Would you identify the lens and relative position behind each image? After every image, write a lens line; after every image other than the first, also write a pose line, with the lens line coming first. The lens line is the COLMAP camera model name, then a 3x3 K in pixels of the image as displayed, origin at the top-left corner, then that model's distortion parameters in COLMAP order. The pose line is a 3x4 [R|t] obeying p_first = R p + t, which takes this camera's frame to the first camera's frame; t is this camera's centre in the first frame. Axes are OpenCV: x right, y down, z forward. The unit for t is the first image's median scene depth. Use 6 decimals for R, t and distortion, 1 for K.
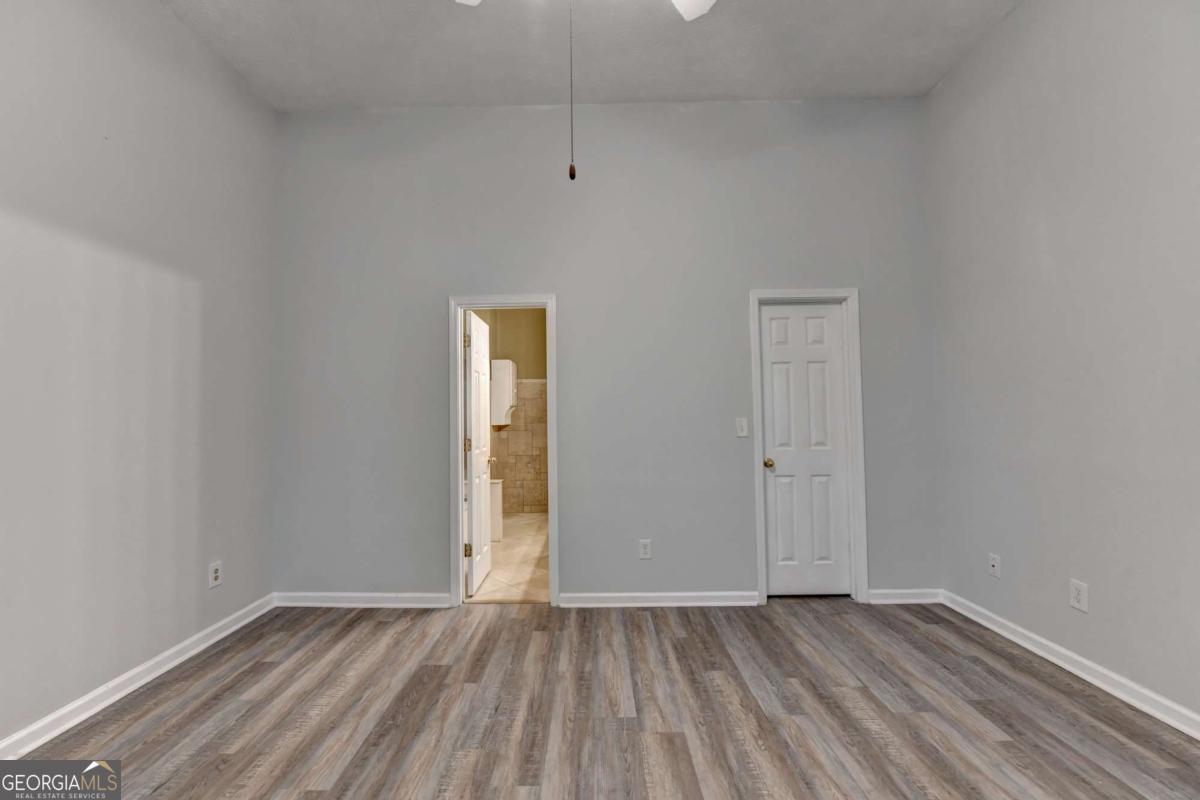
lens RADIAL K [[486.6, 0, 595.7], [0, 486.6, 414.1], [0, 0, 1]] dist [-0.018362, -0.000092]
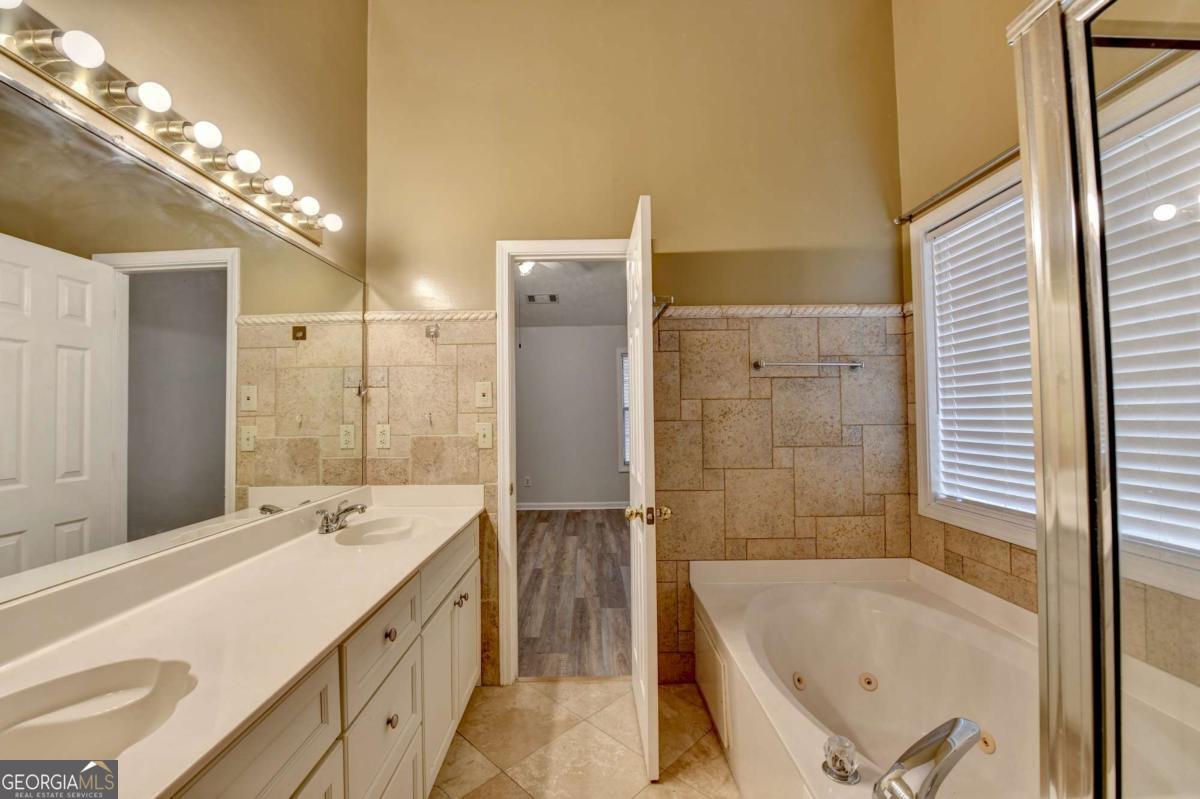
lens RADIAL K [[486.6, 0, 595.7], [0, 486.6, 413.6], [0, 0, 1]] dist [-0.018362, -0.000092]
pose [[-0.999558, 0.029048, -0.006248, -0.281904], [0.029125, 0.999497, -0.012552, 0.020256], [0.005880, -0.012728, -0.999902, 2.234471]]
